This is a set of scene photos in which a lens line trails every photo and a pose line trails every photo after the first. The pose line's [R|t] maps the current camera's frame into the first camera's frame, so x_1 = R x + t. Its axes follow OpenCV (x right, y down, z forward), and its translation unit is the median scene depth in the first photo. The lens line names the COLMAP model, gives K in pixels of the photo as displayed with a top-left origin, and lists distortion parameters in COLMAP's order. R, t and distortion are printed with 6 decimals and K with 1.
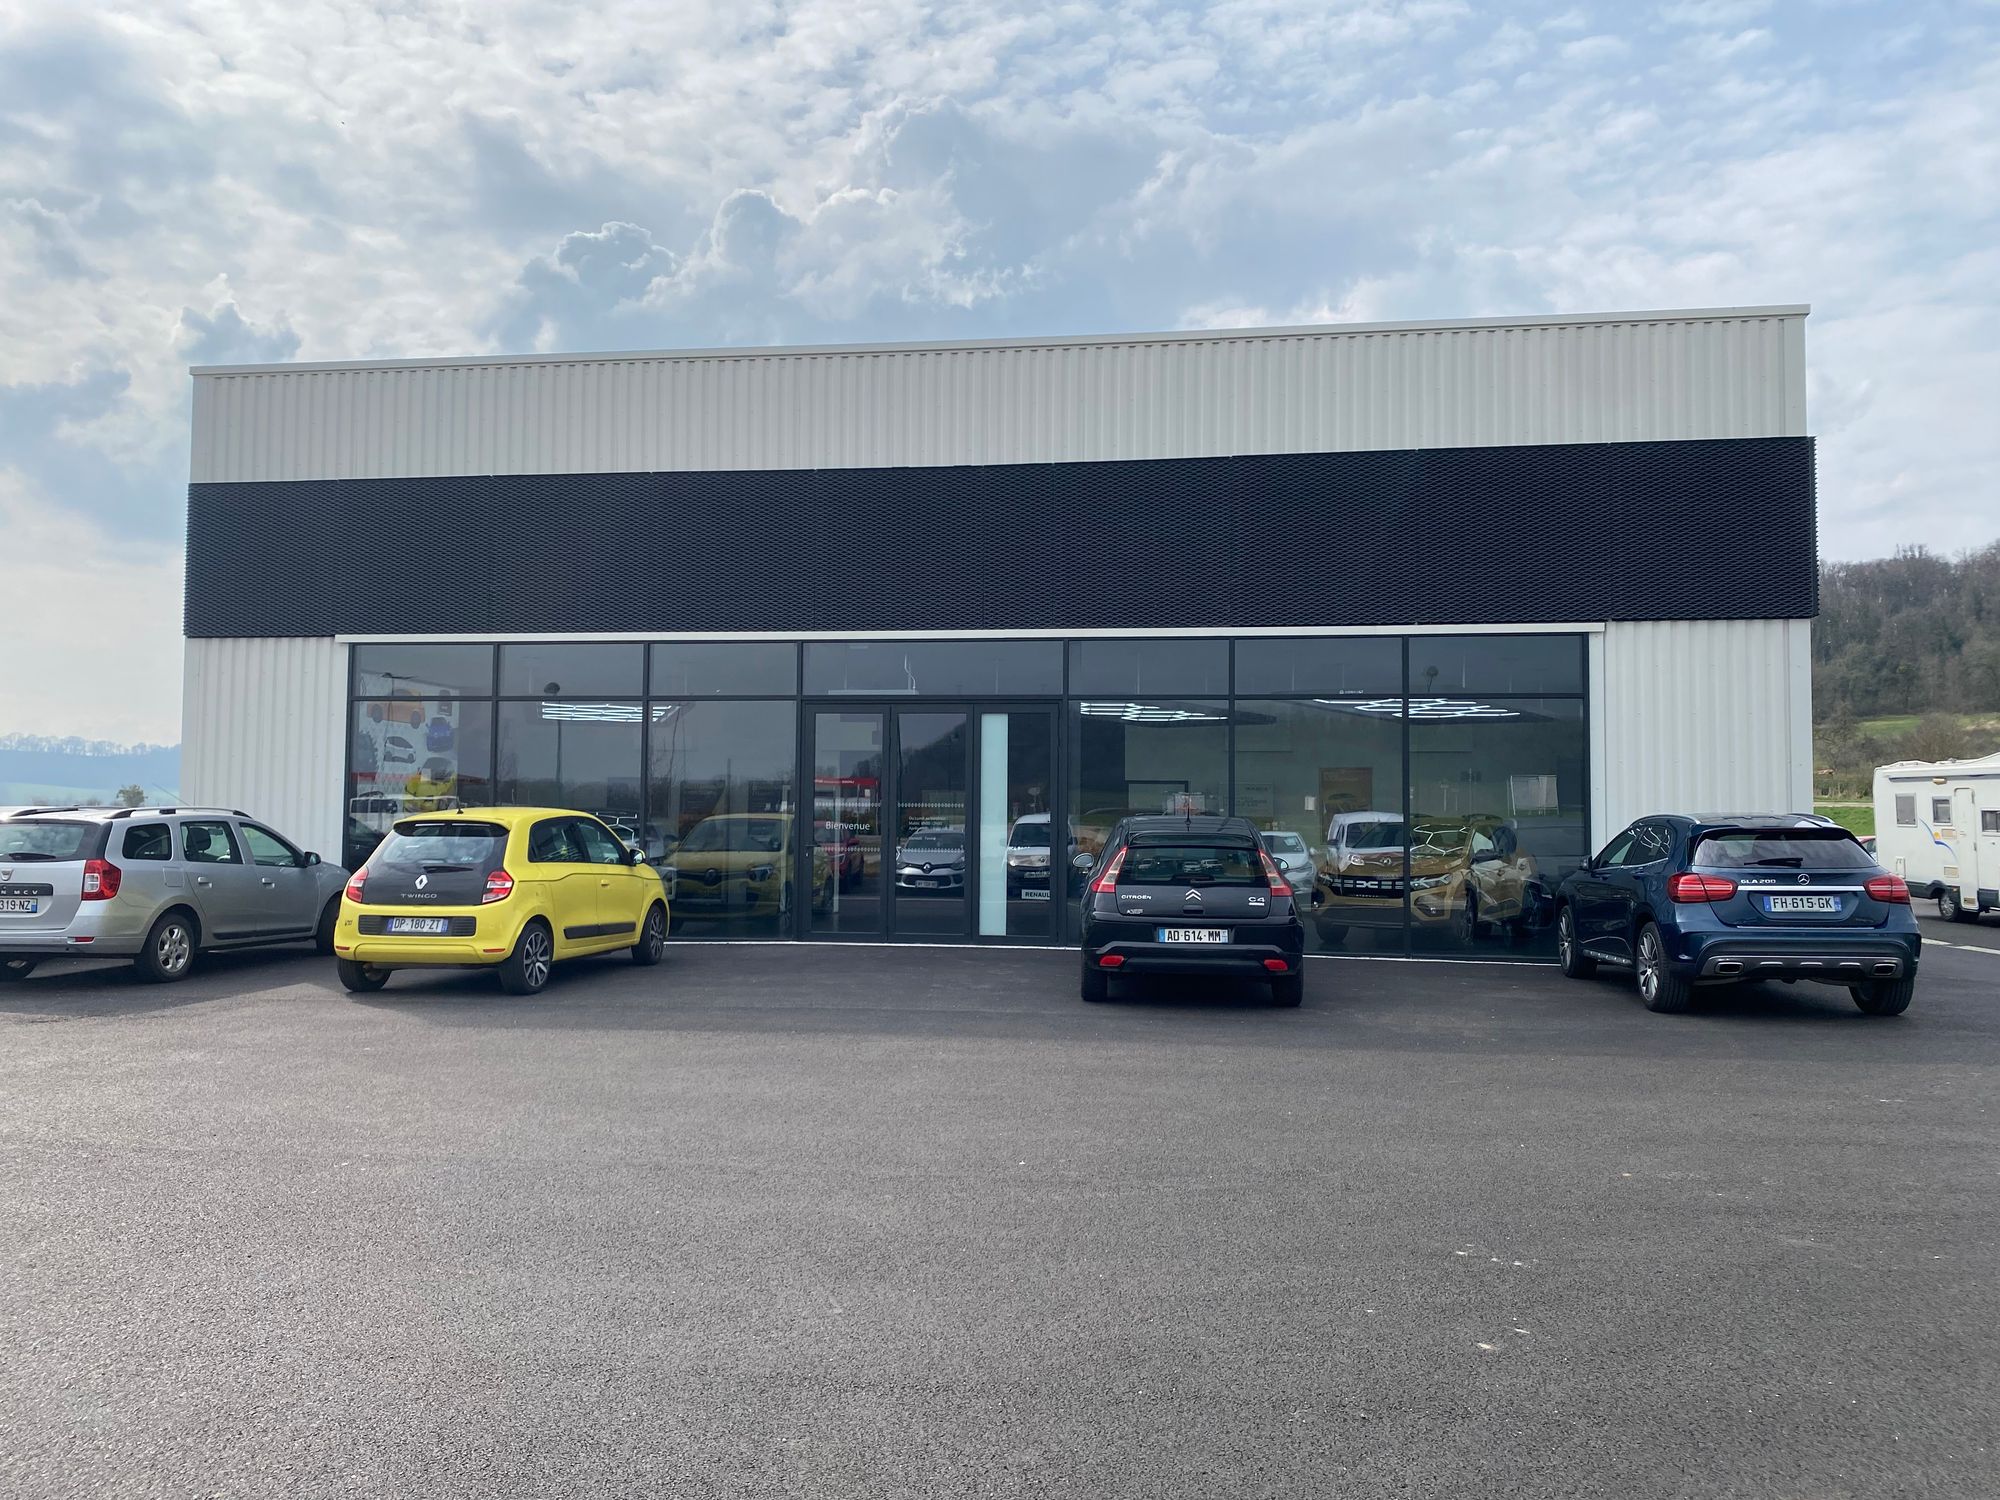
lens RADIAL K [[1540.4, 0, 1014.0], [0, 1540.4, 755.8], [0, 0, 1]] dist [0.029714, -0.034353]
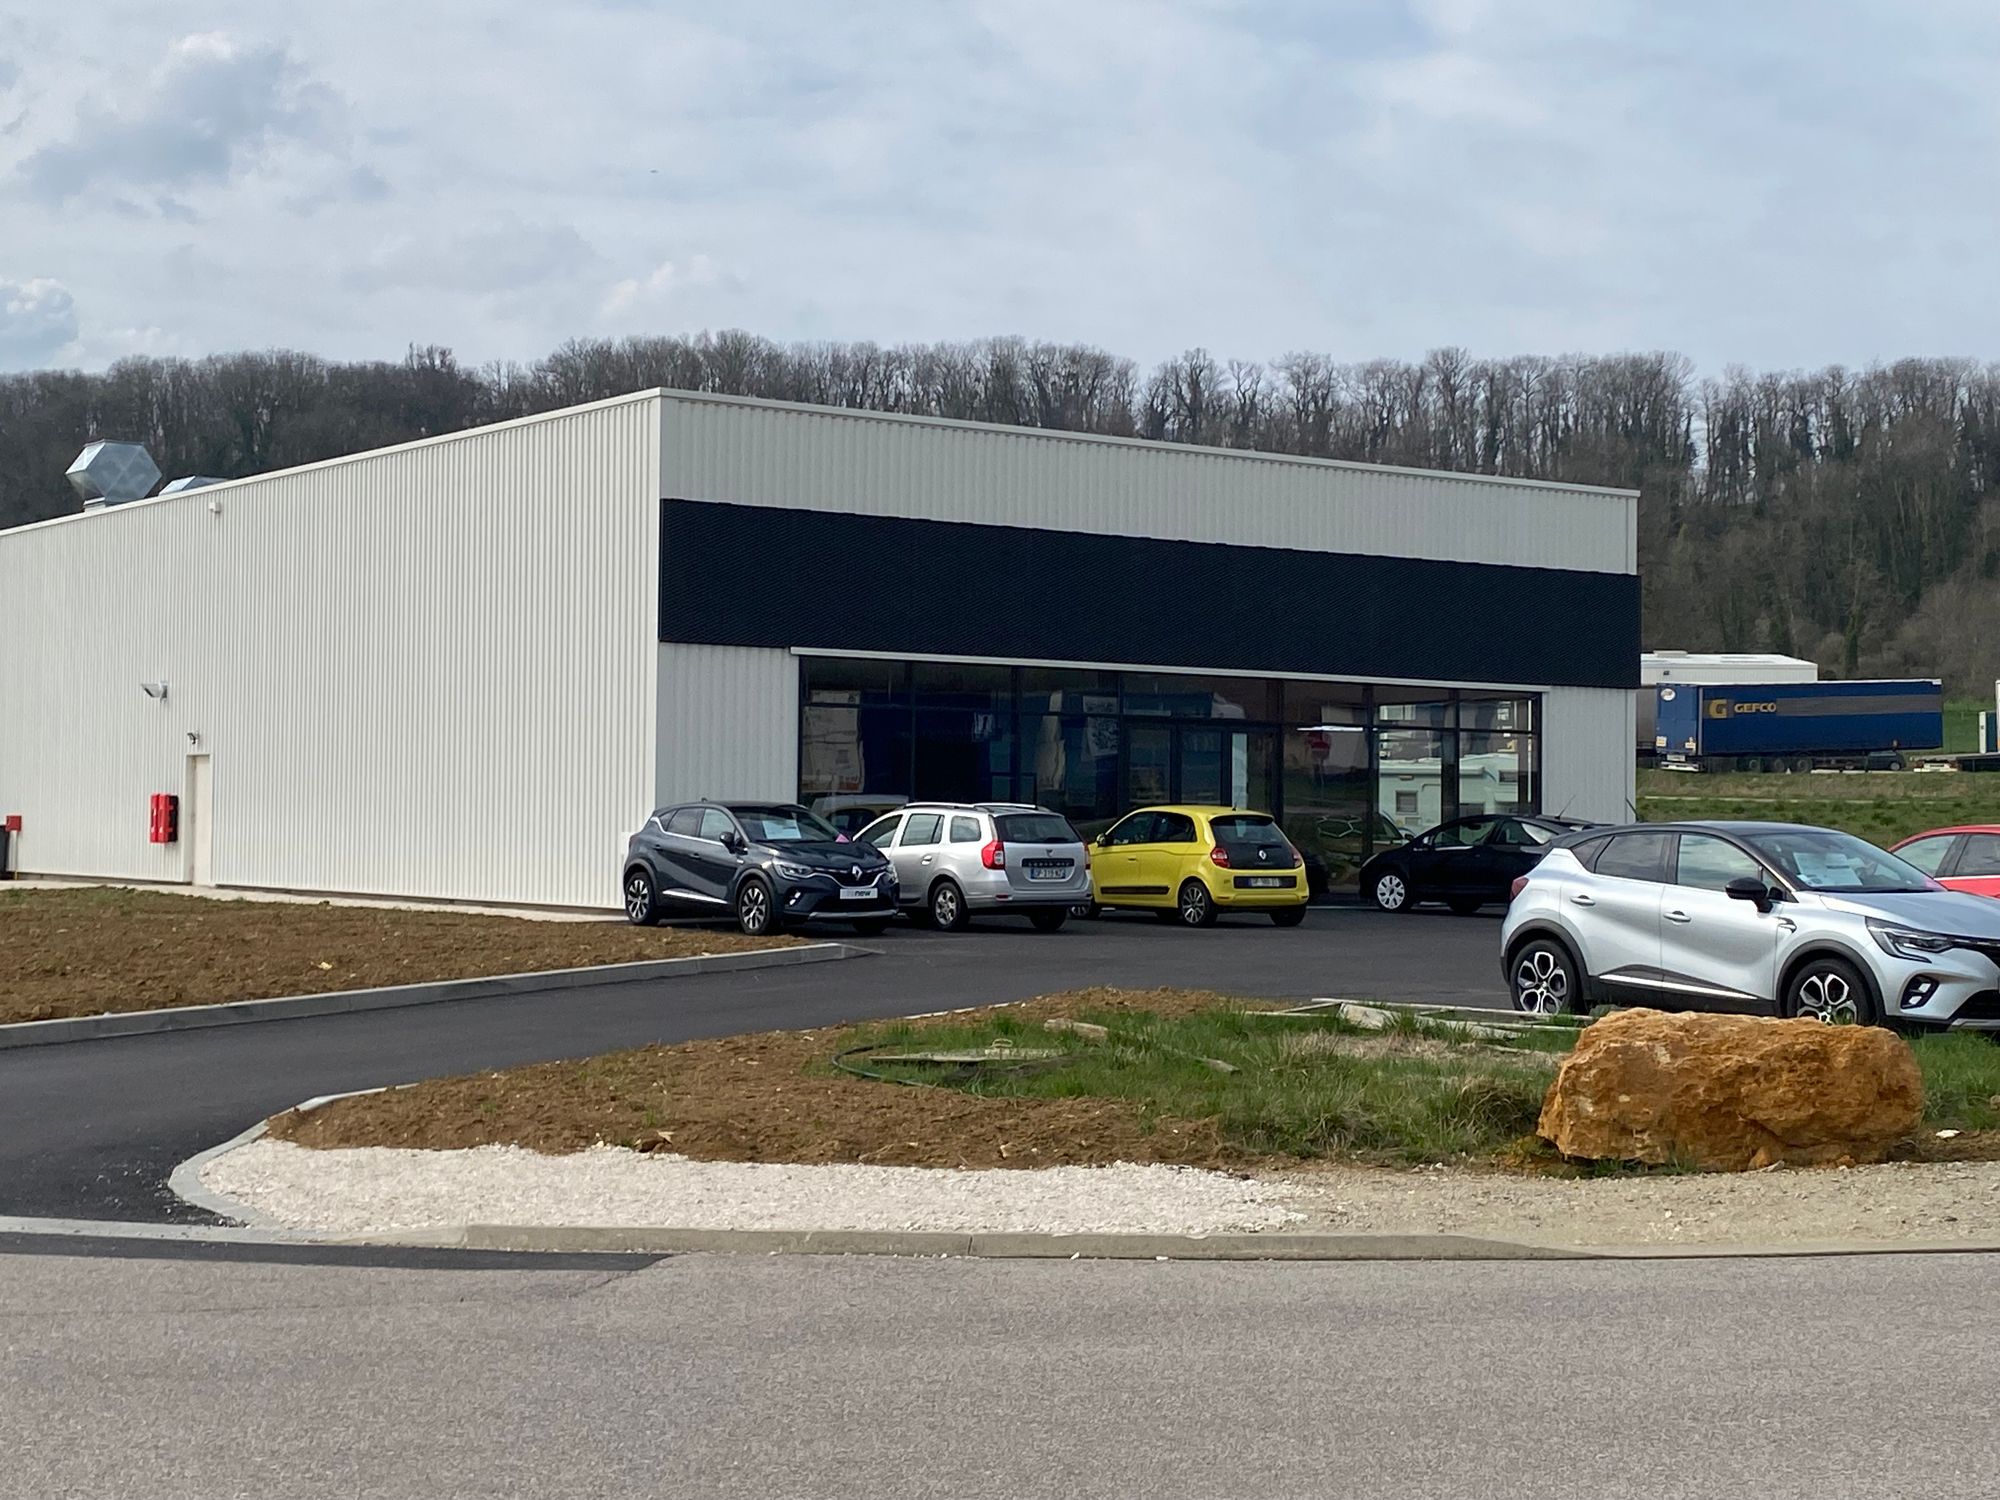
lens RADIAL K [[3049.2, 0, 1000.0], [0, 3049.2, 750.0], [0, 0, 1]] dist [-0.006335, -0.005690]
pose [[0.723101, 0.017614, 0.690518, -1.852718], [-0.037412, 0.999206, 0.013690, -0.038977], [-0.689728, -0.035733, 0.723186, -0.716842]]
